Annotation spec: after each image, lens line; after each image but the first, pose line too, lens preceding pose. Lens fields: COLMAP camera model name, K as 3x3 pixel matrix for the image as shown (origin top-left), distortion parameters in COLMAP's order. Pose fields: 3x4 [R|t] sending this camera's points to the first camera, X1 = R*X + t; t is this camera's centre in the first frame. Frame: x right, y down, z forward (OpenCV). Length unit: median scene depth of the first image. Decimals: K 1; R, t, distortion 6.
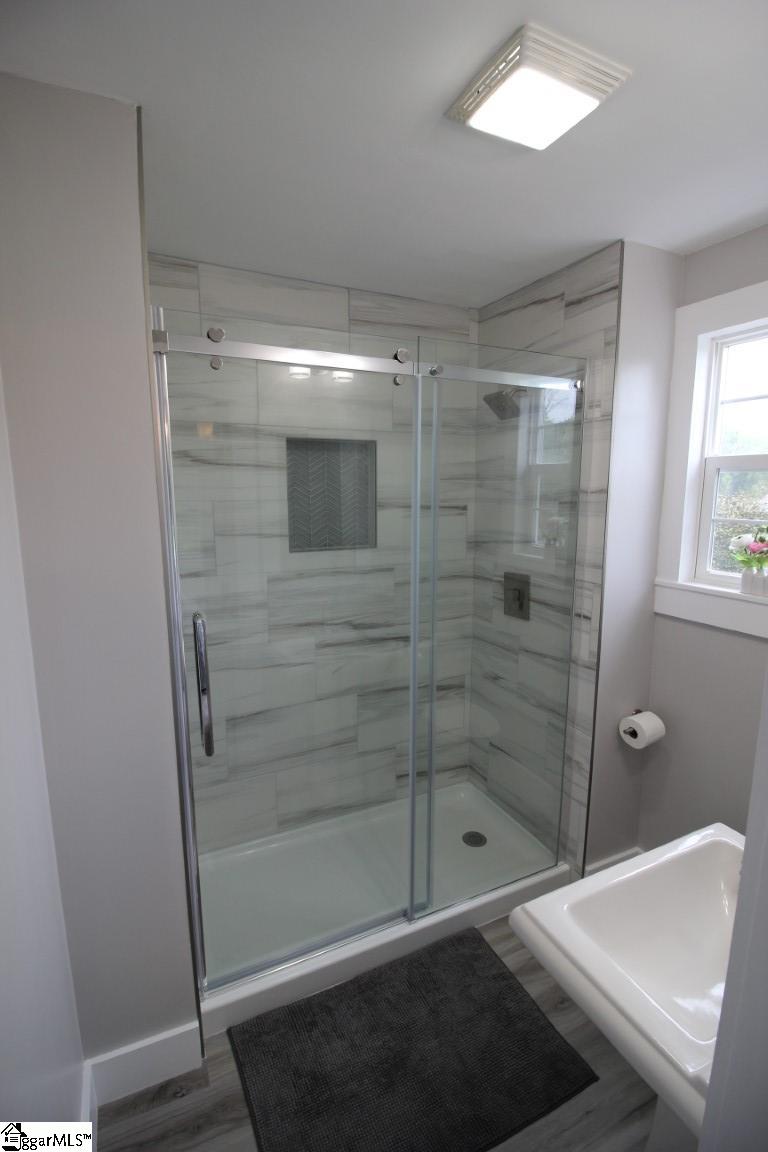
lens RADIAL K [[537.7, 0, 385.0], [0, 537.7, 572.3], [0, 0, 1]] dist [-0.011267, -0.001123]
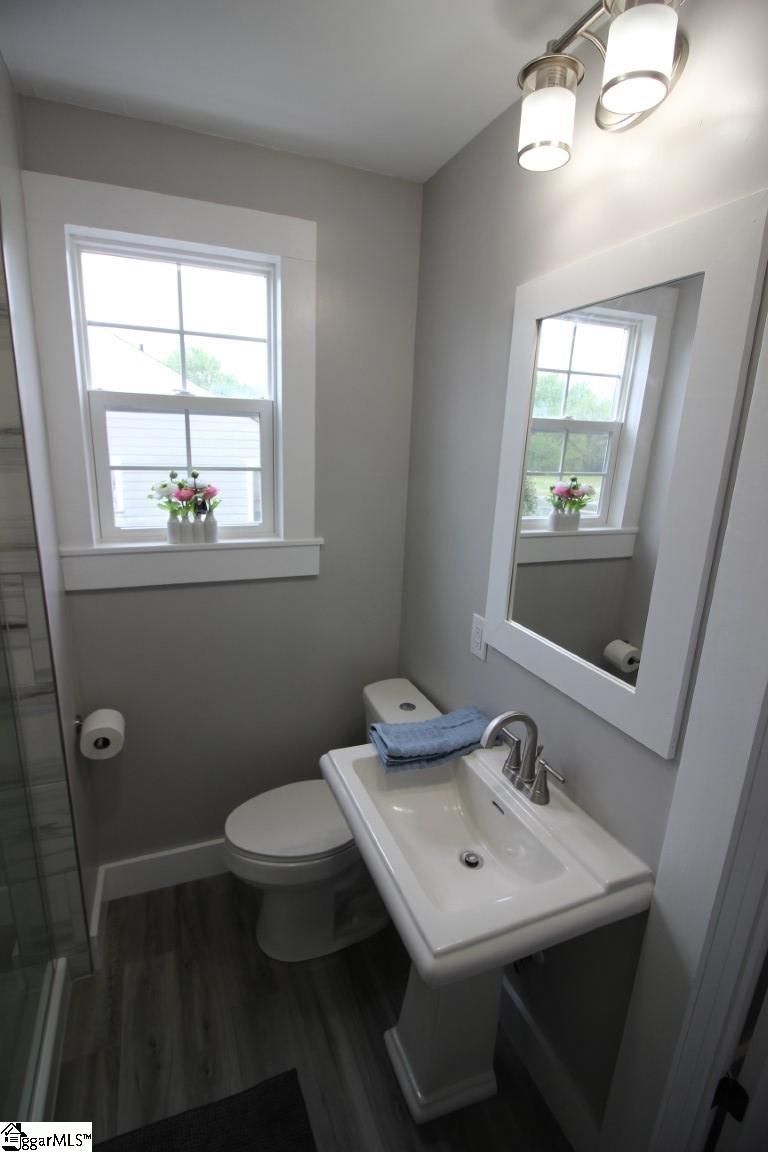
lens RADIAL K [[537.7, 0, 385.0], [0, 537.7, 572.3], [0, 0, 1]] dist [-0.011267, -0.001123]
pose [[0.069325, -0.239425, 0.968437, -0.180928], [0.122613, 0.965457, 0.229911, -0.063361], [-0.990030, 0.102804, 0.096287, 0.401089]]
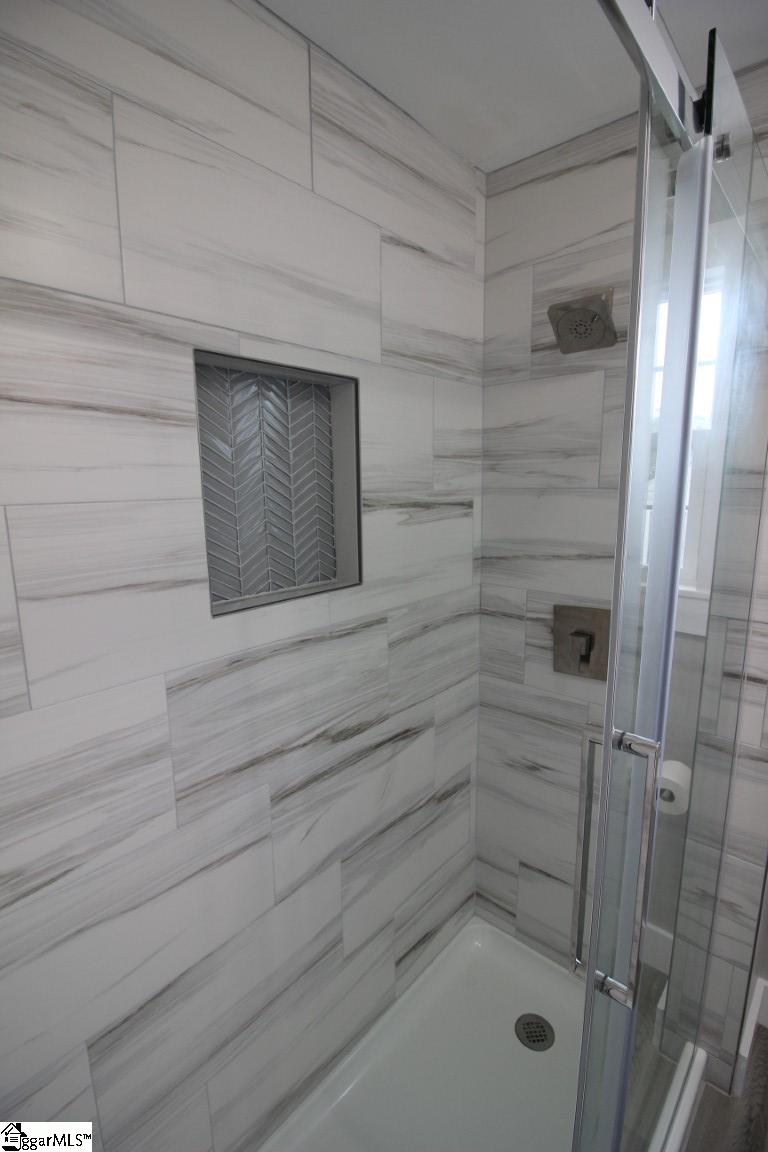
lens RADIAL K [[537.7, 0, 385.0], [0, 537.7, 572.3], [0, 0, 1]] dist [-0.011267, -0.001123]
pose [[0.921401, -0.075186, 0.381270, -0.195127], [0.071475, 0.997156, 0.023906, -0.068004], [-0.381983, 0.005224, 0.924155, 0.497837]]
